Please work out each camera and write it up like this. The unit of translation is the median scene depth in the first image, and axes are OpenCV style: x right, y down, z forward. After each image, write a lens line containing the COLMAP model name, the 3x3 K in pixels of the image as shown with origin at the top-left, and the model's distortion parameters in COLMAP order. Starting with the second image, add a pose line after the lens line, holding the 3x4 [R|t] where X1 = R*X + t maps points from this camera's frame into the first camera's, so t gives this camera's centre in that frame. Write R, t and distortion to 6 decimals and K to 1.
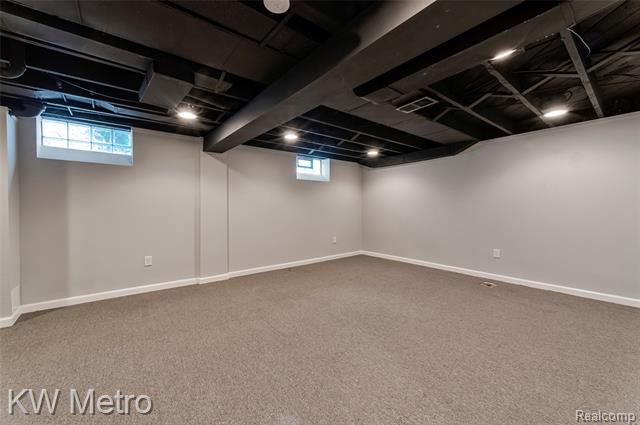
lens RADIAL K [[250.4, 0, 319.1], [0, 250.4, 209.4], [0, 0, 1]] dist [0.002992, 0.000301]
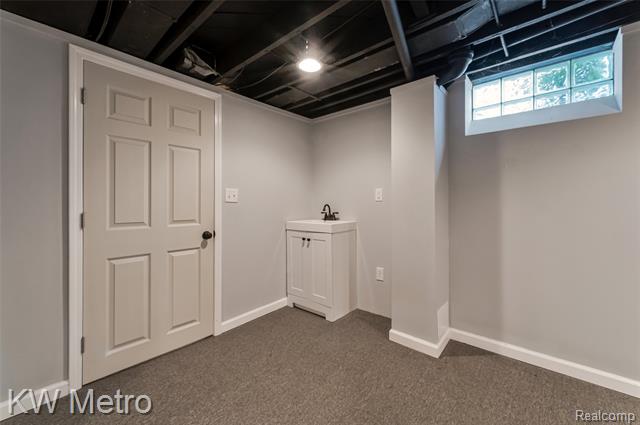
lens RADIAL K [[257.3, 0, 321.3], [0, 257.3, 199.7], [0, 0, 1]] dist [-0.000340, -0.000148]
pose [[0.162231, -0.008318, -0.986718, -0.455784], [-0.006343, 0.999935, -0.009472, -0.007318], [0.986732, 0.007796, 0.162168, 0.472725]]
